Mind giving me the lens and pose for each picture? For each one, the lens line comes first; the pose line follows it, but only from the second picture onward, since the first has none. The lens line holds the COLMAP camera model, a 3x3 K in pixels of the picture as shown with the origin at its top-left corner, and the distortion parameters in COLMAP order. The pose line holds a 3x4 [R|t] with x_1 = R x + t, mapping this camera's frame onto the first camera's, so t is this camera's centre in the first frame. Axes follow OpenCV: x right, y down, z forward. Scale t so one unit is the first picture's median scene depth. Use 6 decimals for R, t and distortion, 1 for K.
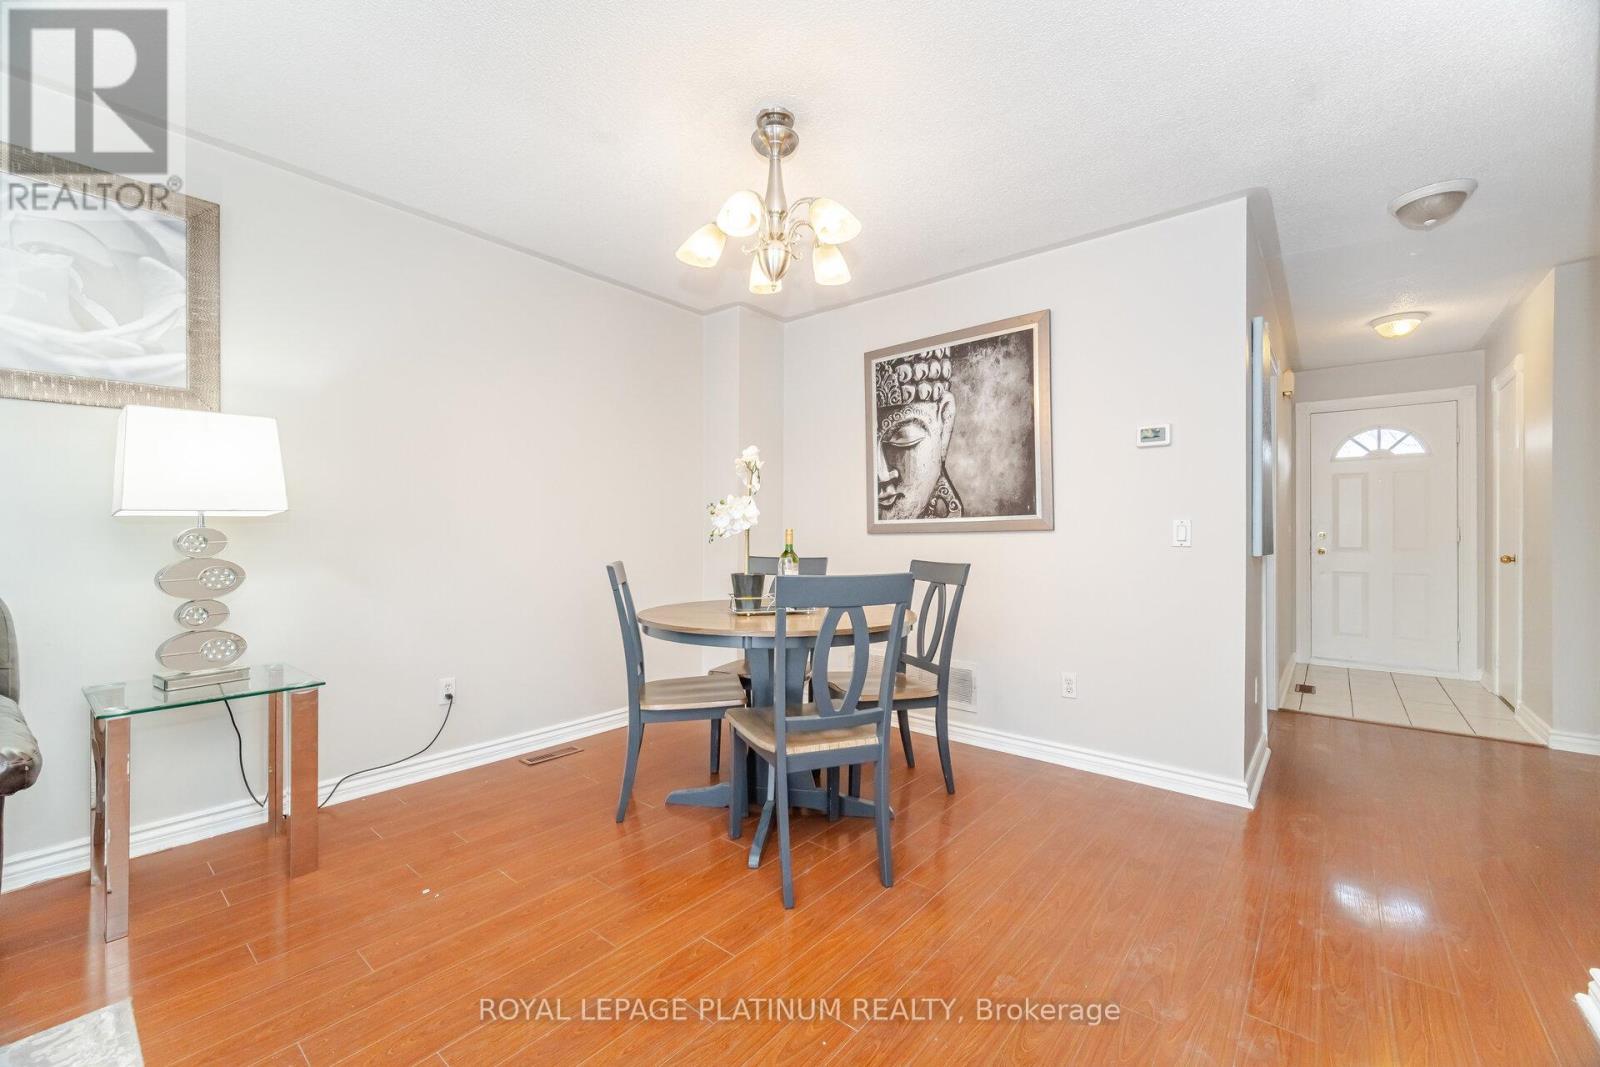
lens RADIAL K [[642.7, 0, 788.7], [0, 642.7, 535.8], [0, 0, 1]] dist [-0.002089, -0.001259]
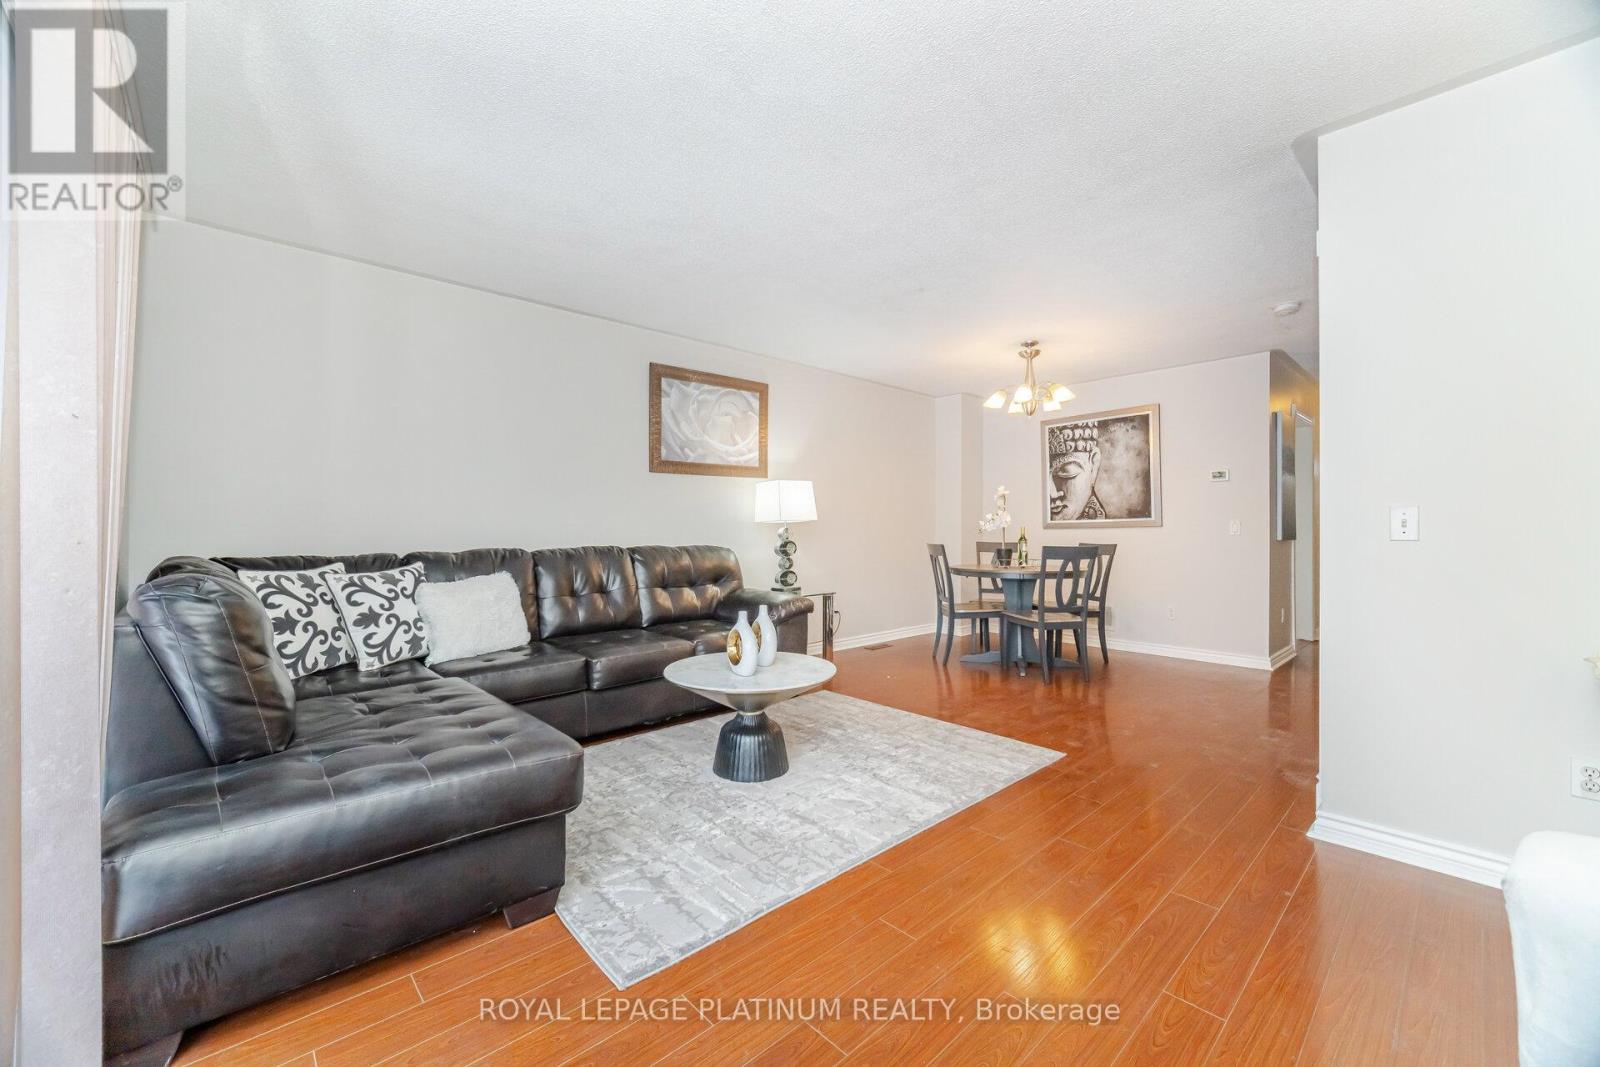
lens RADIAL K [[642.7, 0, 786.5], [0, 642.7, 531.3], [0, 0, 1]] dist [-0.002089, -0.001259]
pose [[0.991833, -0.004145, -0.127473, -0.376654], [0.004142, 0.999991, -0.000284, 0.001115], [0.127473, -0.000247, 0.991842, -0.861498]]
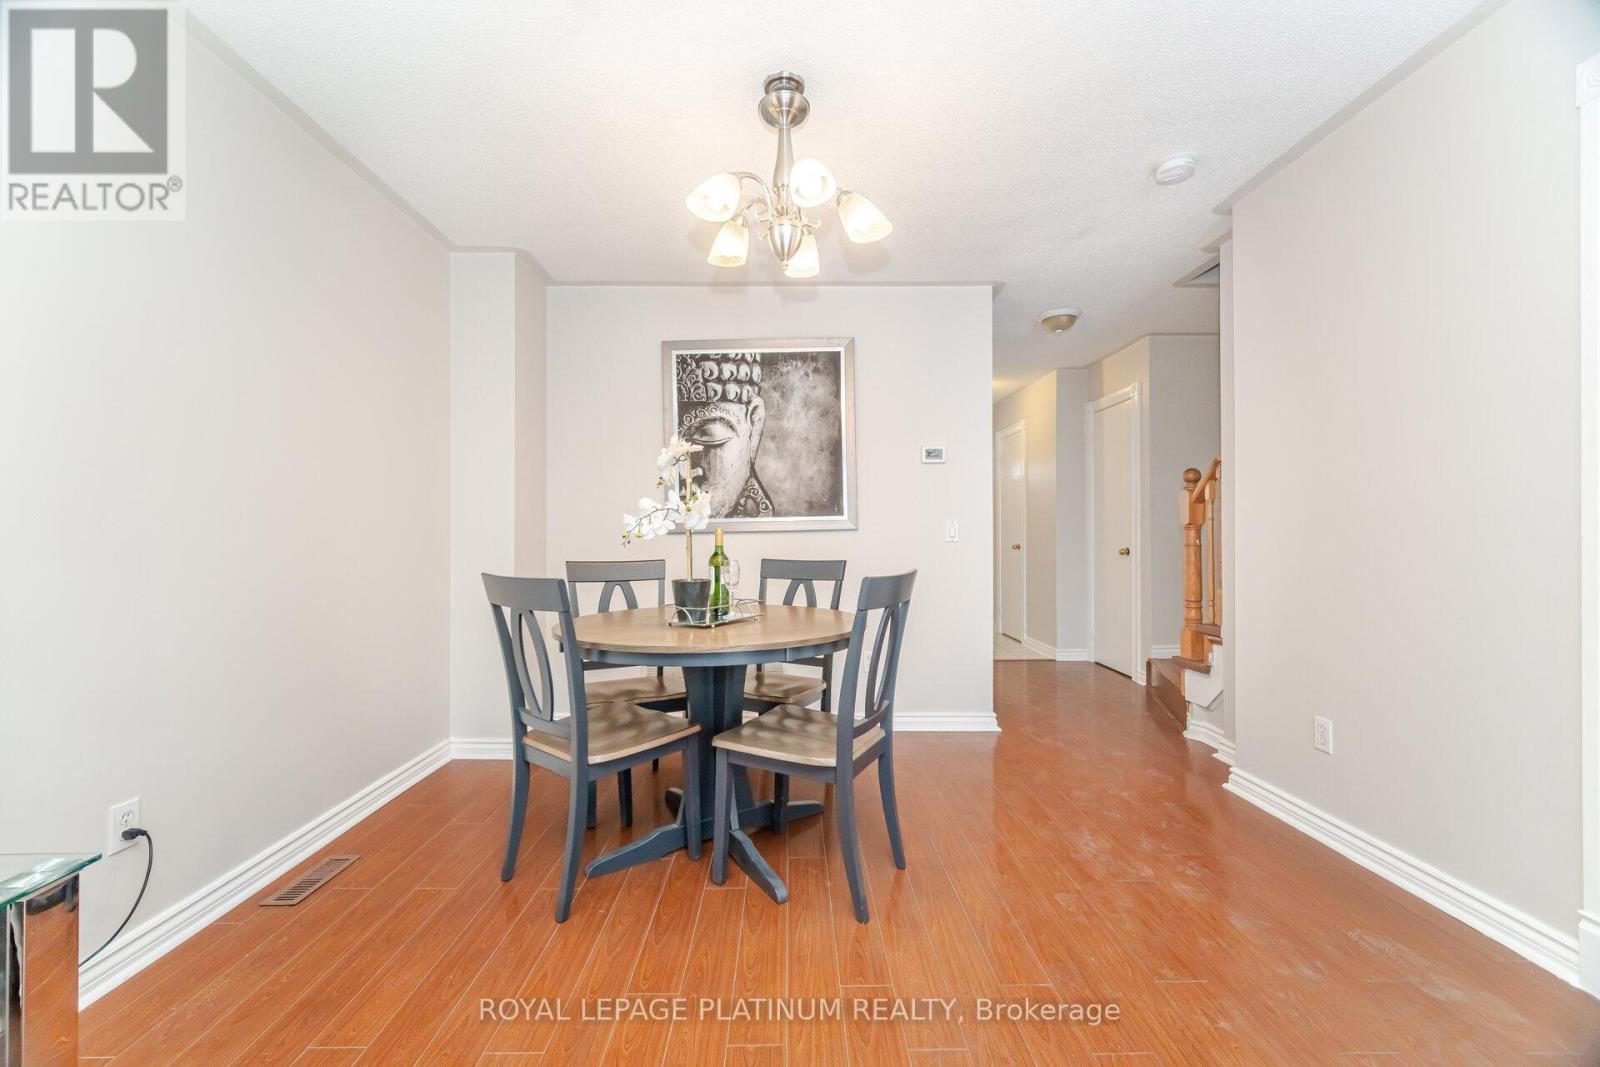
lens RADIAL K [[642.7, 0, 788.7], [0, 642.7, 530.3], [0, 0, 1]] dist [-0.002089, -0.001259]
pose [[0.760967, -0.003515, 0.648781, -0.404637], [0.007651, 0.999964, -0.003556, -0.003573], [-0.648746, 0.007669, 0.760967, 0.190372]]
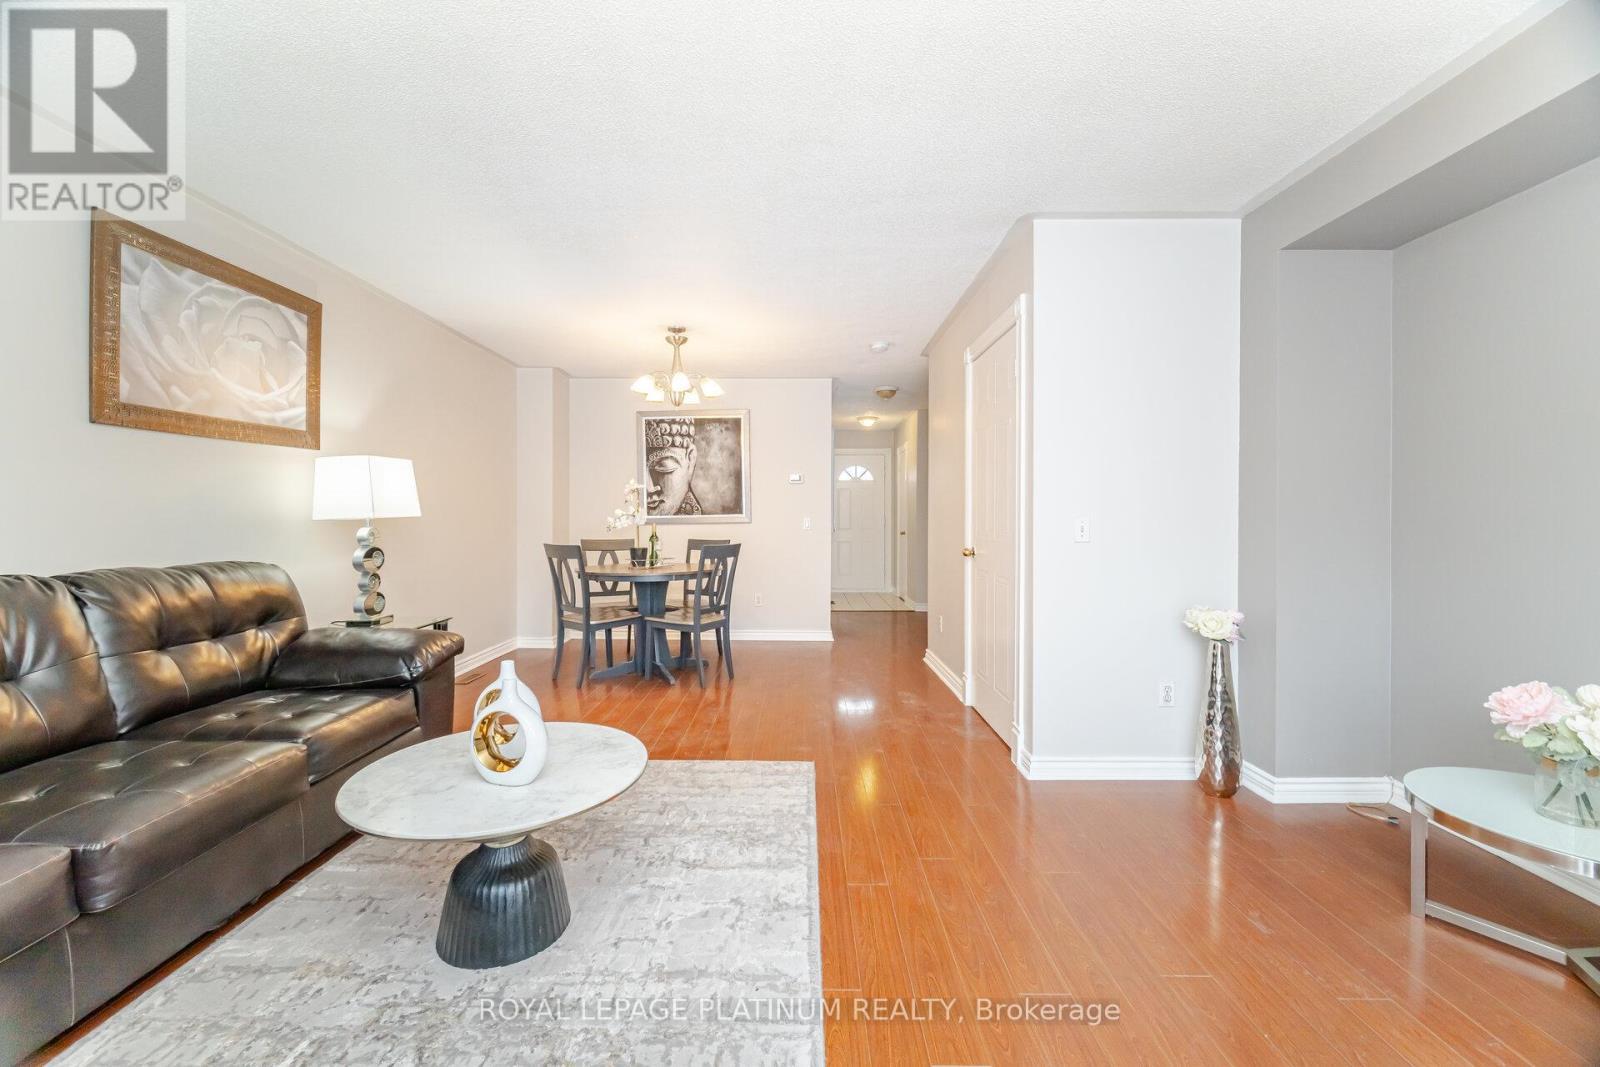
lens RADIAL K [[642.7, 0, 795.7], [0, 642.7, 526.5], [0, 0, 1]] dist [-0.002089, -0.001259]
pose [[0.767665, -0.011139, 0.640755, -0.699362], [0.002575, 0.999894, 0.014297, -0.022283], [-0.640846, -0.009325, 0.767613, -0.562236]]
